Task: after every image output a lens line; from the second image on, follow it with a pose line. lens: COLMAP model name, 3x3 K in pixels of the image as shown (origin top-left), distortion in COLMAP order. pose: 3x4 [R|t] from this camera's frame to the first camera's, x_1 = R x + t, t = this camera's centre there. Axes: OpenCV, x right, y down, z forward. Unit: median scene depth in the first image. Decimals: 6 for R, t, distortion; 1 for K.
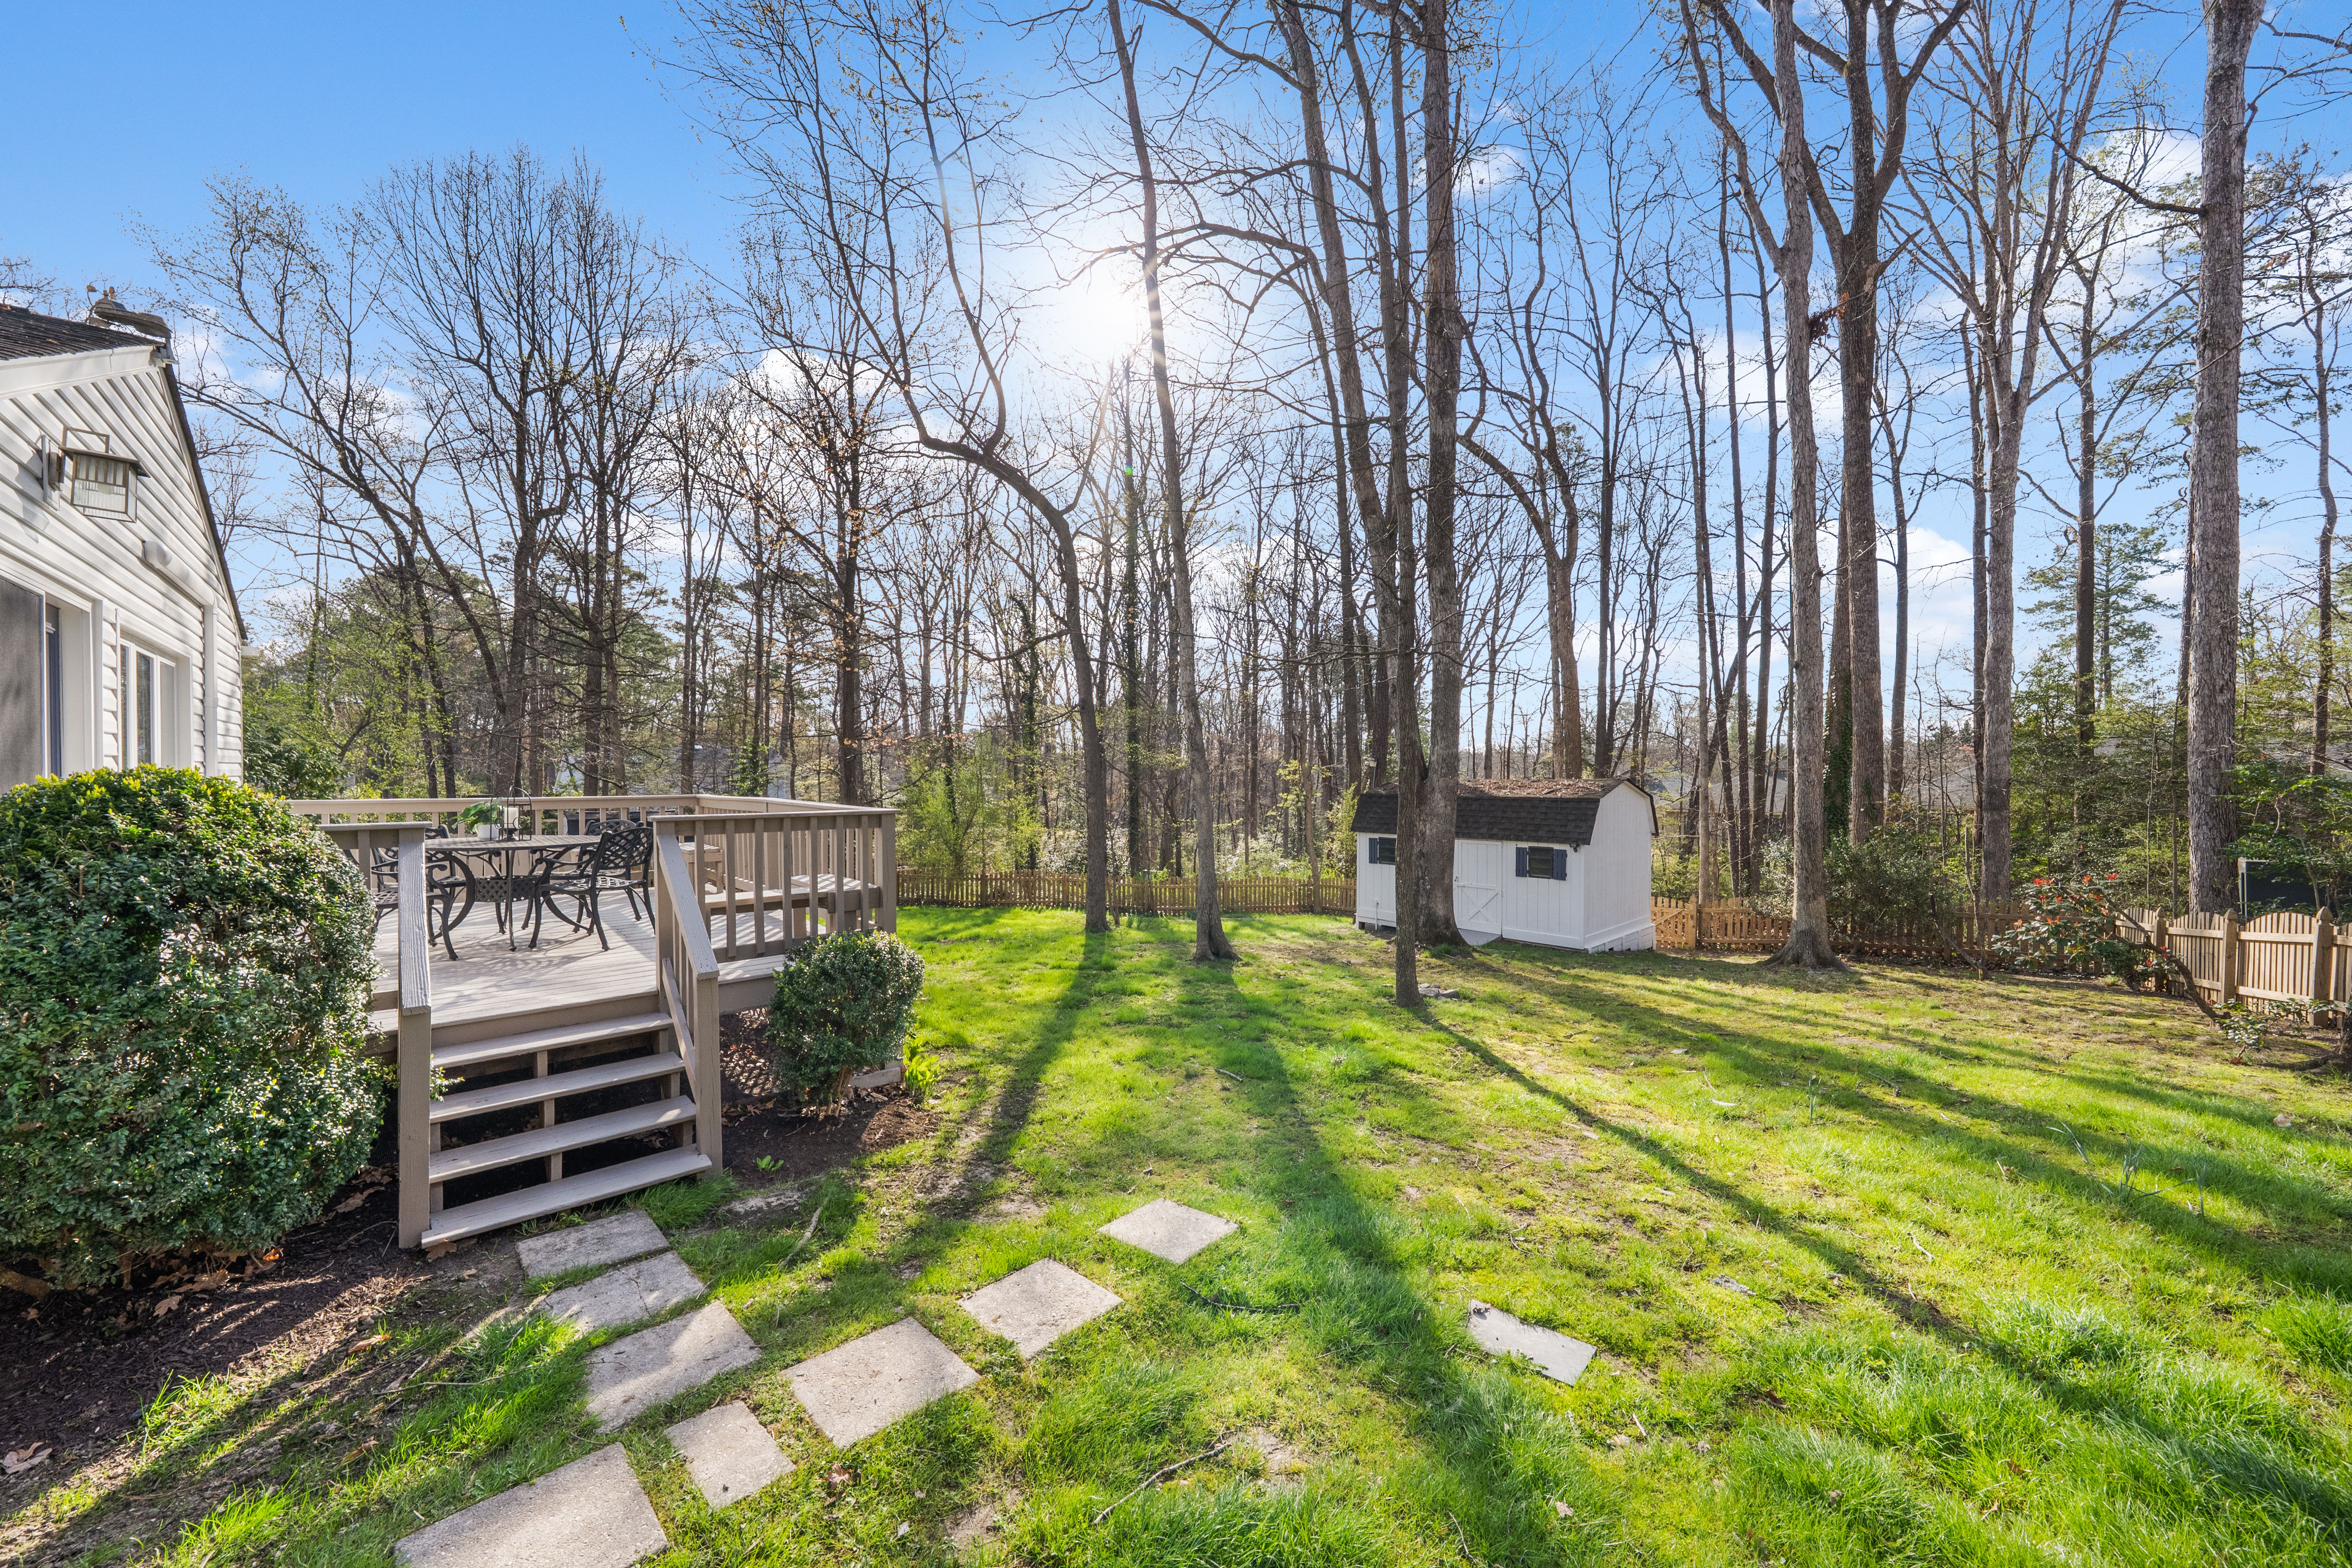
lens RADIAL K [[837.9, 0, 1177.8], [0, 837.9, 792.1], [0, 0, 1]] dist [0.000179, -0.000050]
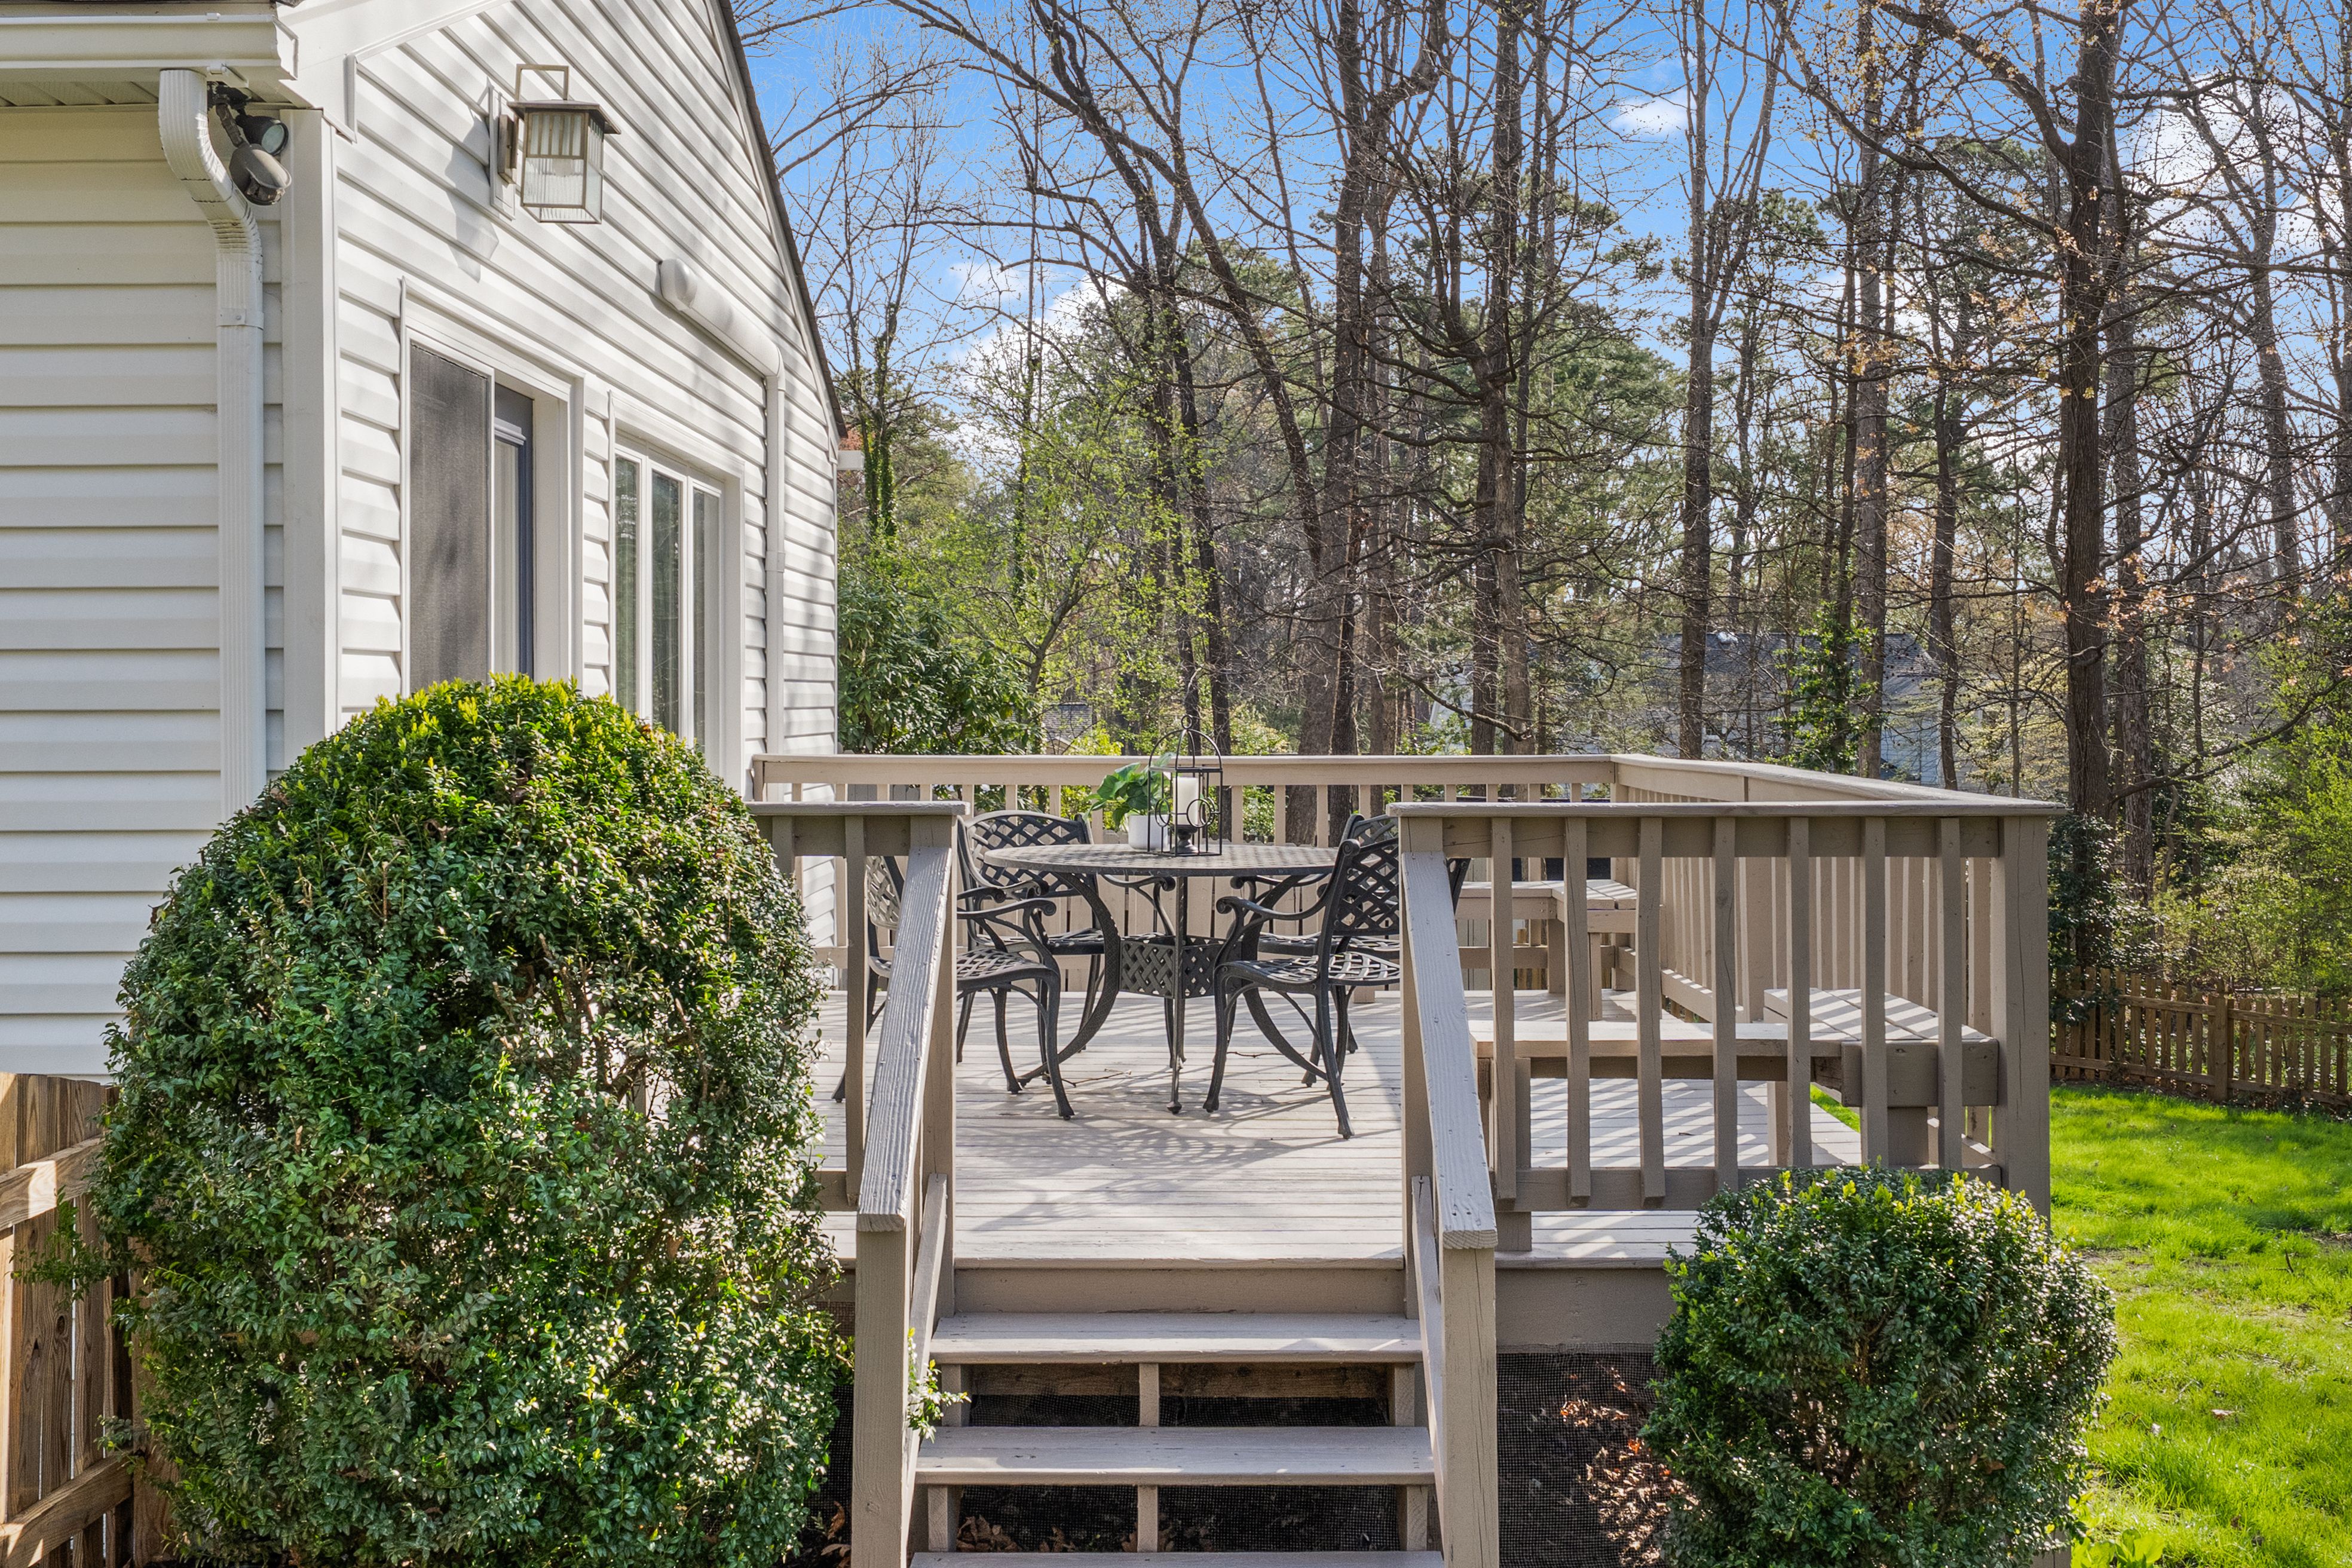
lens RADIAL K [[2421.1, 0, 1179.3], [0, 2421.1, 732.3], [0, 0, 1]] dist [0.003030, 0.000000]
pose [[0.727781, 0.004220, -0.685797, 0.059993], [-0.011721, 0.999912, -0.006286, 0.004512], [0.685710, 0.012612, 0.727766, 0.117919]]
